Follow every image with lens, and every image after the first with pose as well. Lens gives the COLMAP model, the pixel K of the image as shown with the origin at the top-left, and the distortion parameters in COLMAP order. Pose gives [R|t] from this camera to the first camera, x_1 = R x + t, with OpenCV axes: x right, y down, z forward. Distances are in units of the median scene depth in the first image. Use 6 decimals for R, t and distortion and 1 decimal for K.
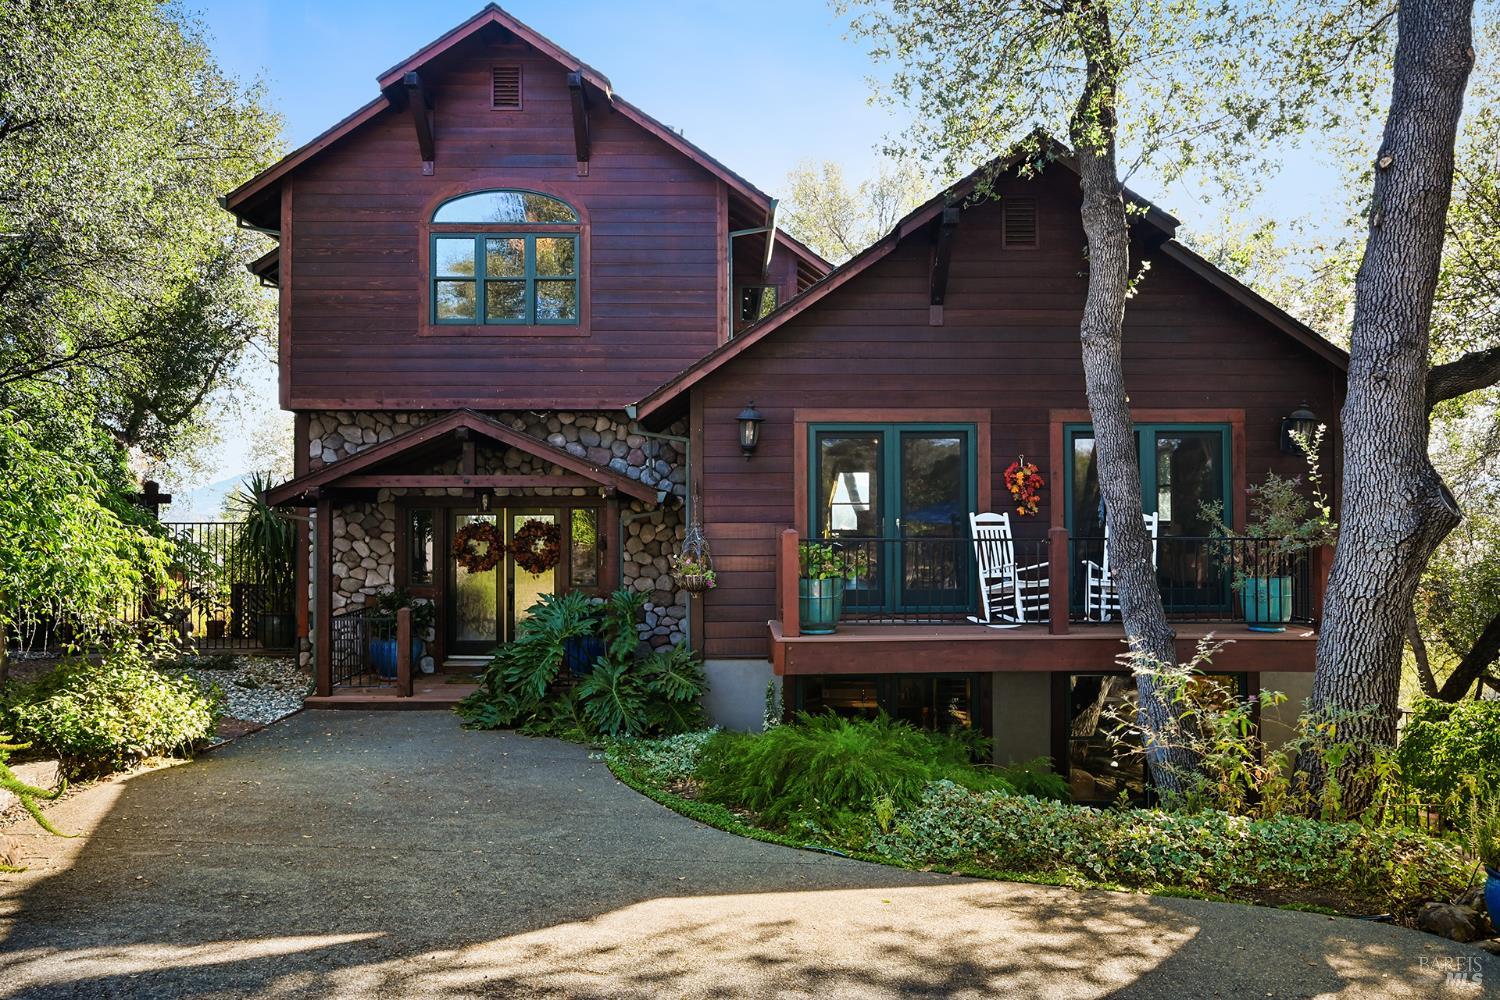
lens RADIAL K [[1160.5, 0, 750.0], [0, 1160.5, 500.0], [0, 0, 1]] dist [-0.001608, -0.002182]
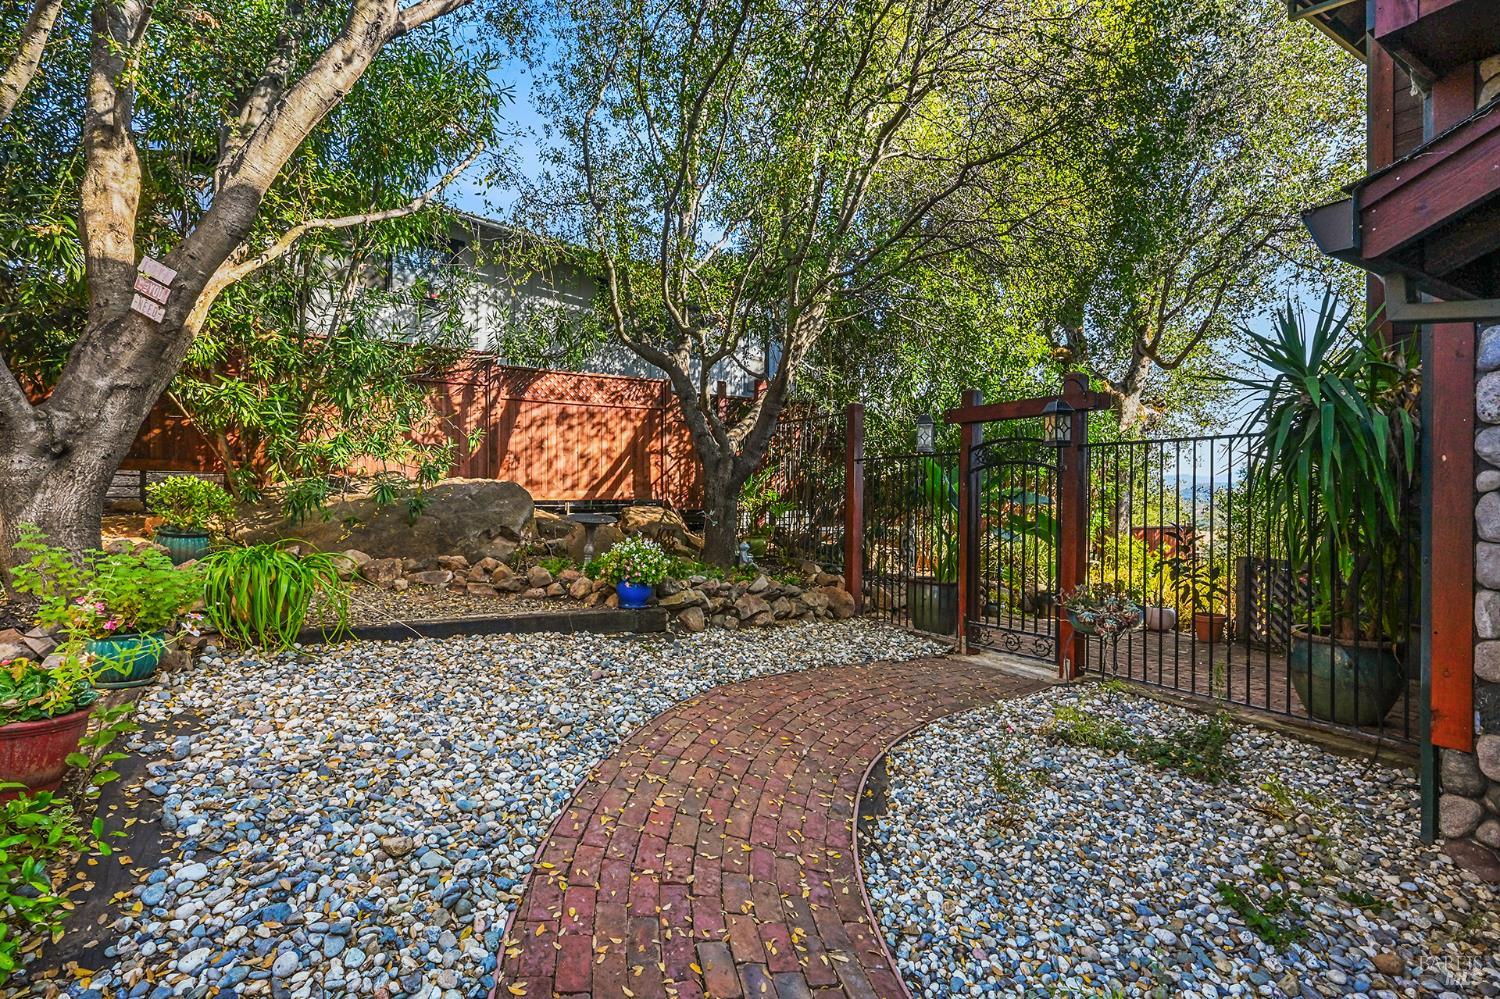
lens RADIAL K [[718.0, 0, 749.2], [0, 718.0, 495.7], [0, 0, 1]] dist [0.000815, 0.000208]
pose [[0.512031, 0.004822, -0.858953, -0.311959], [0.008380, 0.999909, 0.010609, 0.041742], [0.858926, -0.012630, 0.511944, 0.722357]]
